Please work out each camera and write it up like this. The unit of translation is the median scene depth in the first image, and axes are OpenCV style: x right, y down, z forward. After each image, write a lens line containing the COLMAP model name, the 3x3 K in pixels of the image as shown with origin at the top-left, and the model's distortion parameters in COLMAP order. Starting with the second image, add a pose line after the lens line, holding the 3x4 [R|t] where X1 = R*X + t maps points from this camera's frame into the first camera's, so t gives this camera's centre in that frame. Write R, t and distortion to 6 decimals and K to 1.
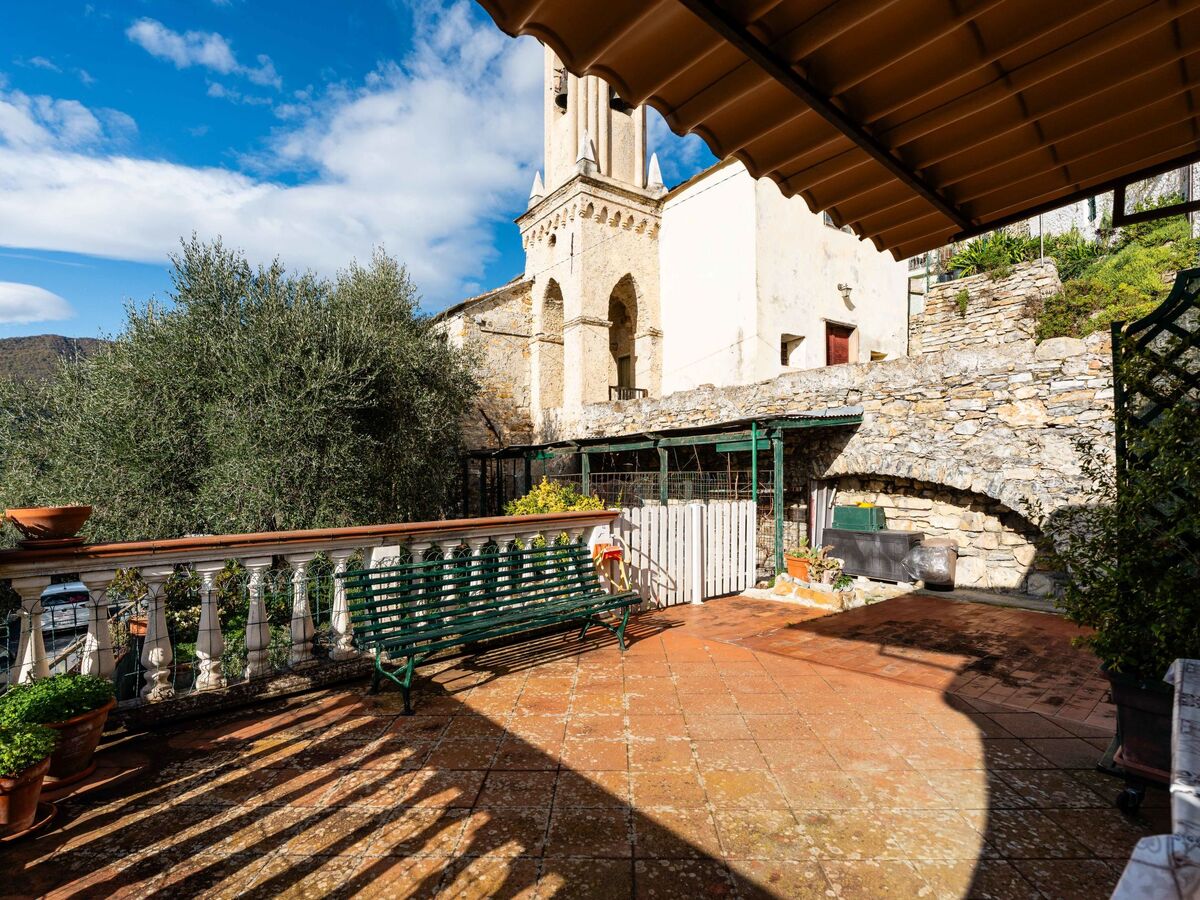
lens RADIAL K [[621.6, 0, 603.2], [0, 621.6, 440.9], [0, 0, 1]] dist [-0.006189, 0.000522]
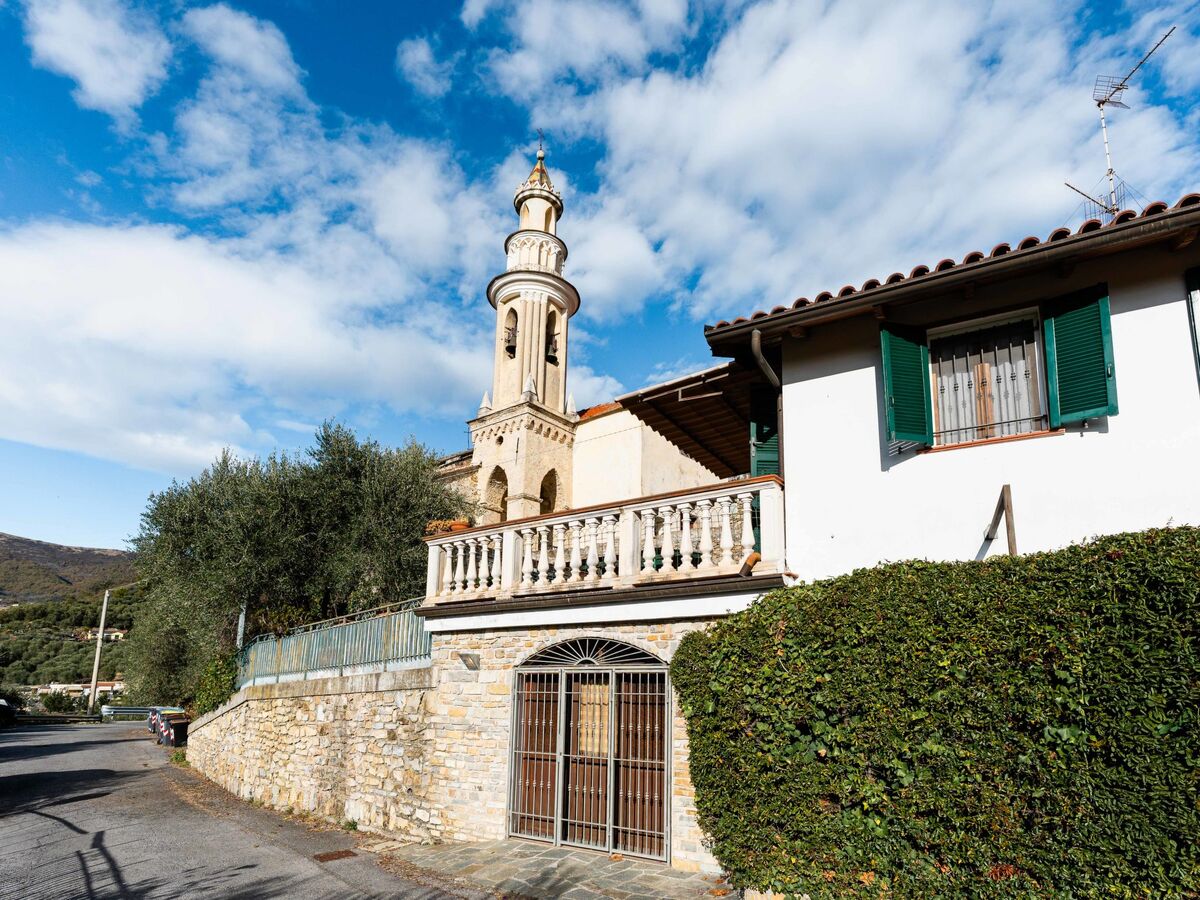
lens RADIAL K [[621.6, 0, 603.2], [0, 621.6, 440.9], [0, 0, 1]] dist [-0.006189, 0.000522]
pose [[0.966067, 0.124516, 0.226298, -0.181233], [-0.049608, 0.949266, -0.310537, 0.114625], [-0.253484, 0.288773, 0.923231, -0.391939]]
